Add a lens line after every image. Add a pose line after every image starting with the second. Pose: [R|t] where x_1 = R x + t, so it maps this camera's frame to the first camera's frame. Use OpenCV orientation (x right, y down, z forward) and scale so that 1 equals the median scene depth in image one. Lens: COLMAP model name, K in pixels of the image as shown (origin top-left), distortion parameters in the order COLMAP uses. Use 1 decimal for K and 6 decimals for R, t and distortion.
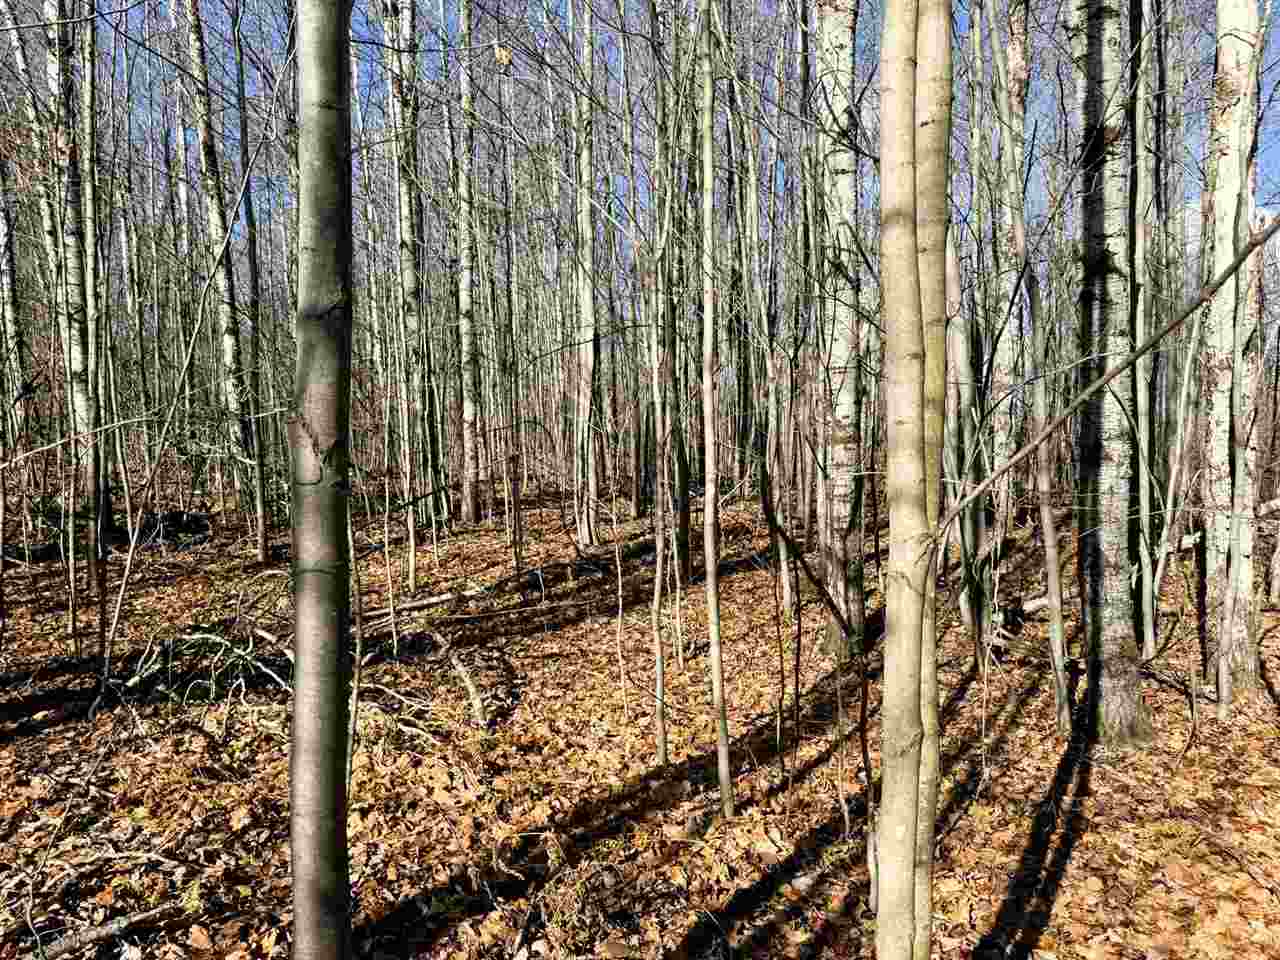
lens RADIAL K [[920.9, 0, 640.0], [0, 920.9, 480.0], [0, 0, 1]] dist [0.004298, -0.002137]
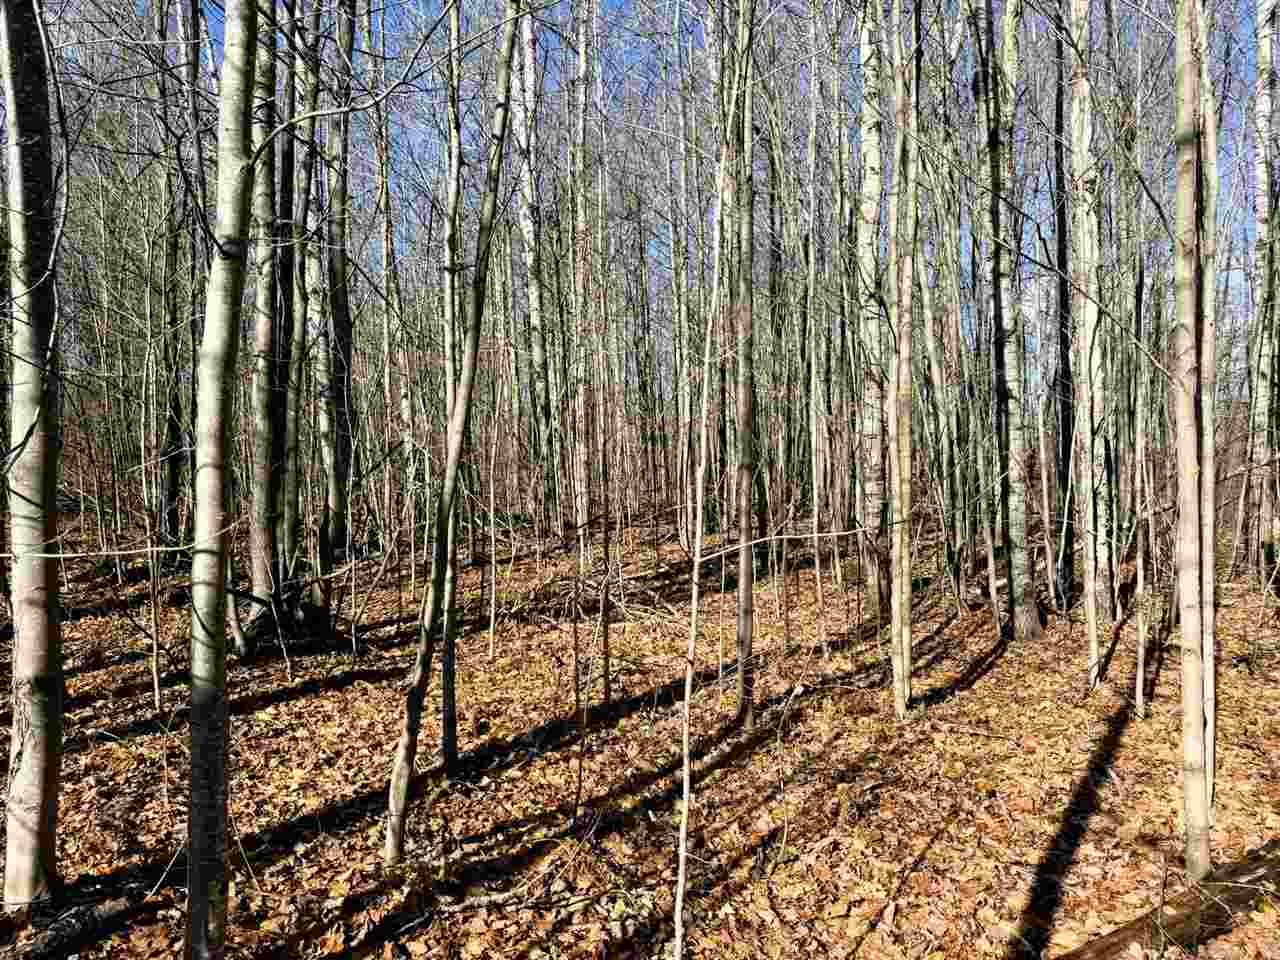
lens RADIAL K [[920.9, 0, 640.0], [0, 920.9, 480.0], [0, 0, 1]] dist [0.004298, -0.002137]
pose [[0.999504, -0.013703, -0.028369, -0.230580], [0.013336, 0.999825, -0.013098, -0.034142], [0.028544, 0.012714, 0.999512, -0.996123]]
